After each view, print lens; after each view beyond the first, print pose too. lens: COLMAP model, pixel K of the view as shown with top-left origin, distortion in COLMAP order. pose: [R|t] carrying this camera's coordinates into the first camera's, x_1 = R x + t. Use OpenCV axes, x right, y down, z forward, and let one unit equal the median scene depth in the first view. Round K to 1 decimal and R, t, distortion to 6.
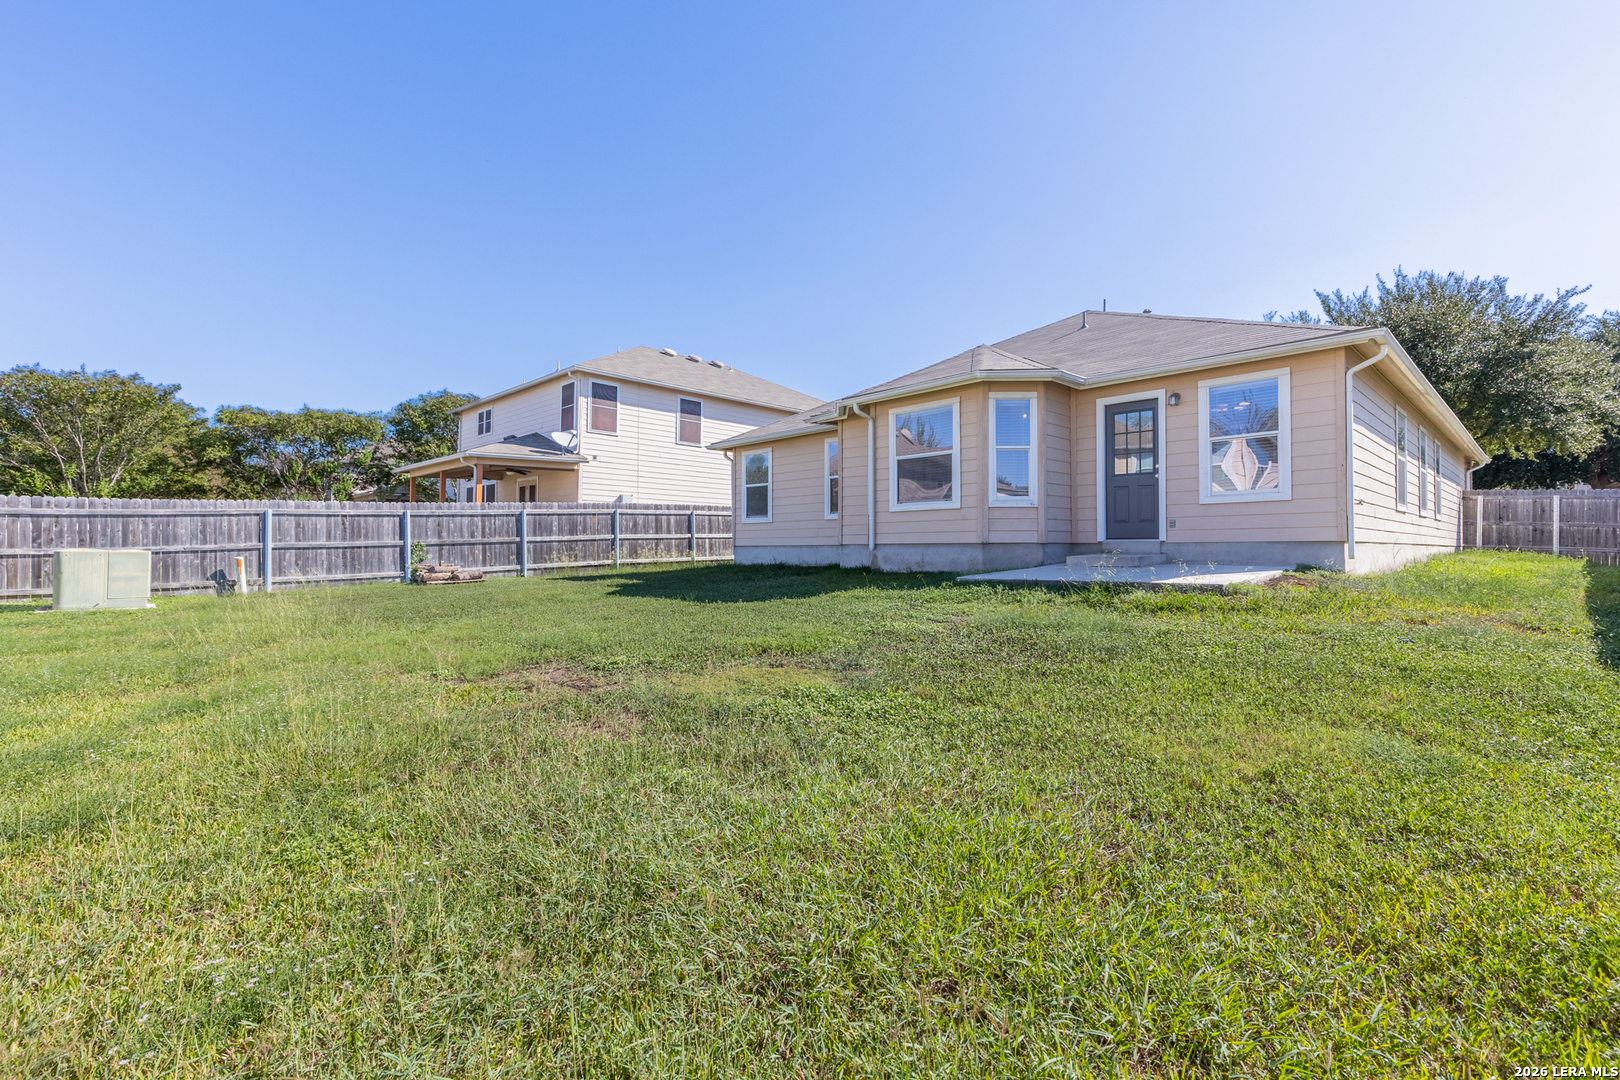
lens RADIAL K [[732.2, 0, 815.4], [0, 732.2, 539.7], [0, 0, 1]] dist [0.010883, -0.001080]
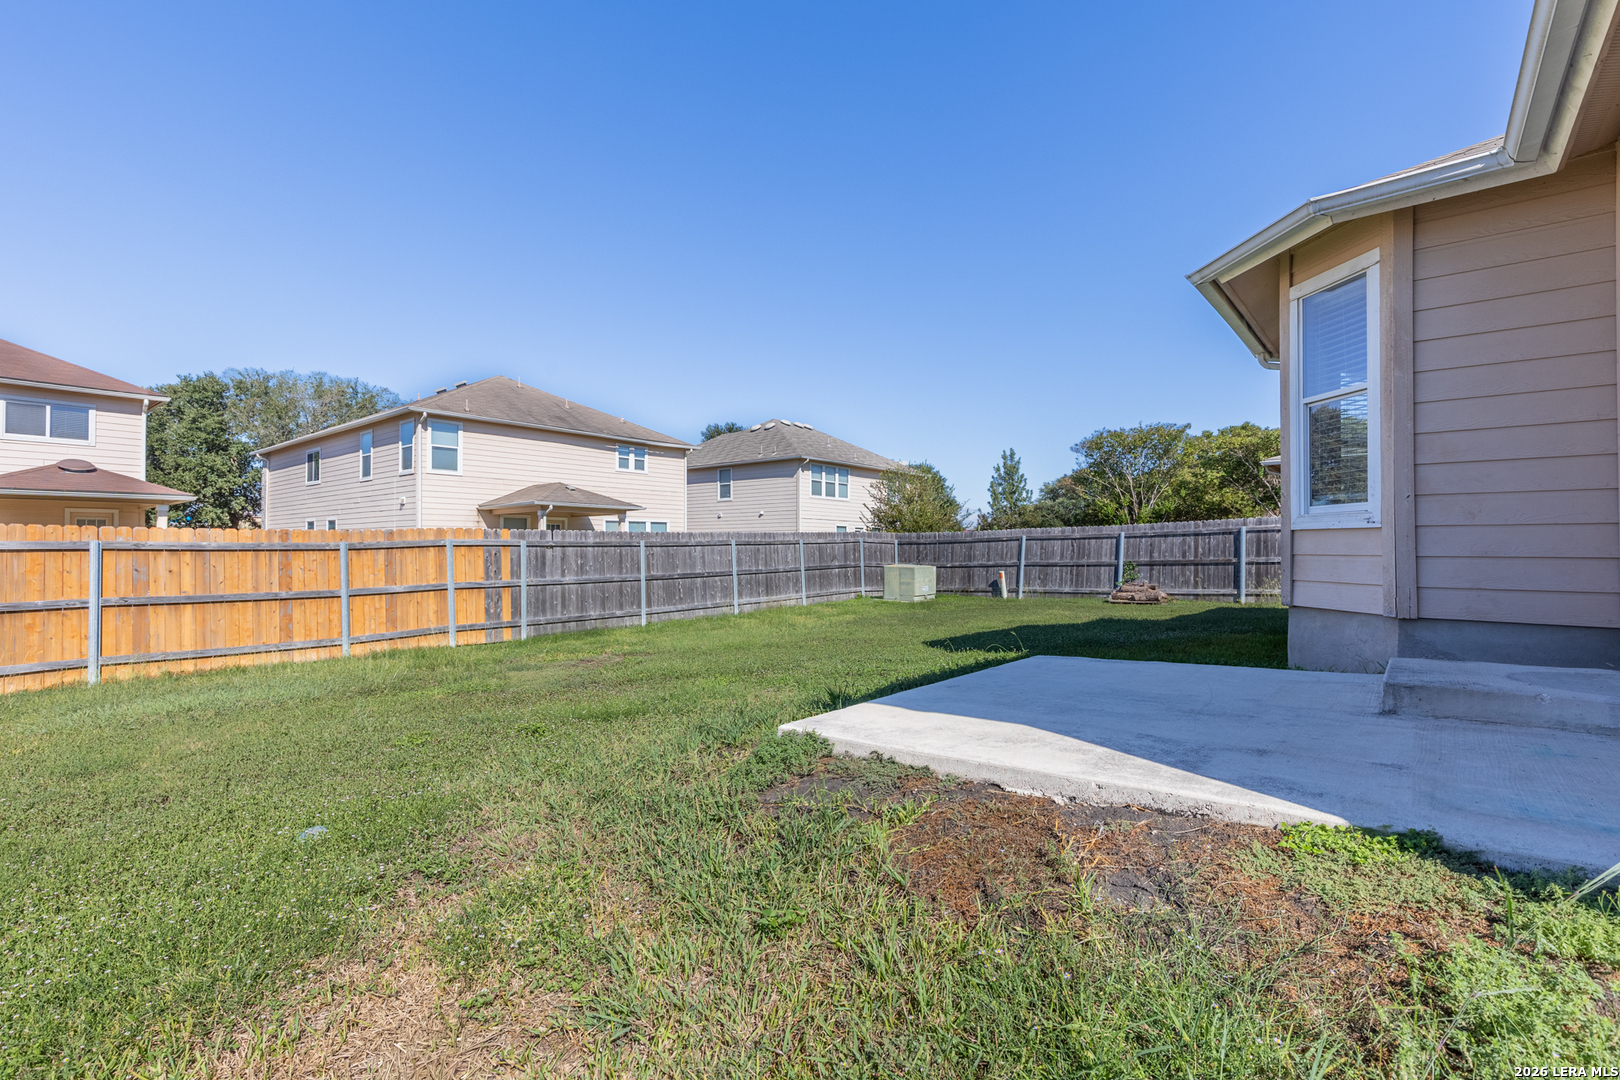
lens RADIAL K [[732.2, 0, 815.4], [0, 732.2, 539.7], [0, 0, 1]] dist [0.010883, -0.001080]
pose [[0.092484, -0.005516, -0.995699, 0.543202], [0.006333, 0.999968, -0.004951, -0.030128], [0.995694, -0.005848, 0.092516, 0.515811]]
